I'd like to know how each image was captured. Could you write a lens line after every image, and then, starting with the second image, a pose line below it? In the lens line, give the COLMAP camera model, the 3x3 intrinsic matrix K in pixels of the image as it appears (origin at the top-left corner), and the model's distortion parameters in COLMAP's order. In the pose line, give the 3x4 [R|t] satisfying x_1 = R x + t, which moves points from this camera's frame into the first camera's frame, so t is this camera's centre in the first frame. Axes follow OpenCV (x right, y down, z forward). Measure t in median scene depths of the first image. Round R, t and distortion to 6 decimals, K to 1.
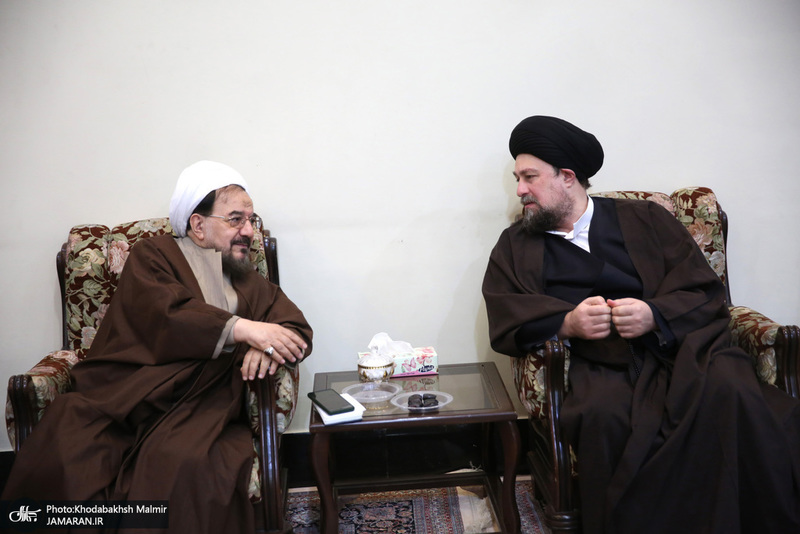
lens RADIAL K [[1313.7, 0, 401.4], [0, 1313.7, 271.4], [0, 0, 1]] dist [0.117468, 0.000000]
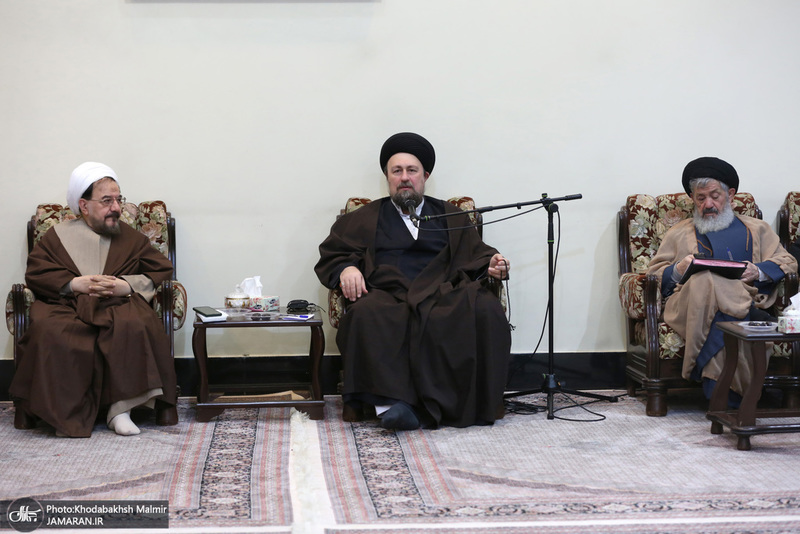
lens RADIAL K [[2208.0, 0, 398.8], [0, 2208.0, 268.2], [0, 0, 1]] dist [-0.120241, 0.000000]
pose [[0.998811, 0.041871, 0.024984, 0.096912], [-0.039485, 0.995217, -0.089356, 0.245111], [-0.028606, 0.088264, 0.995686, -1.479985]]
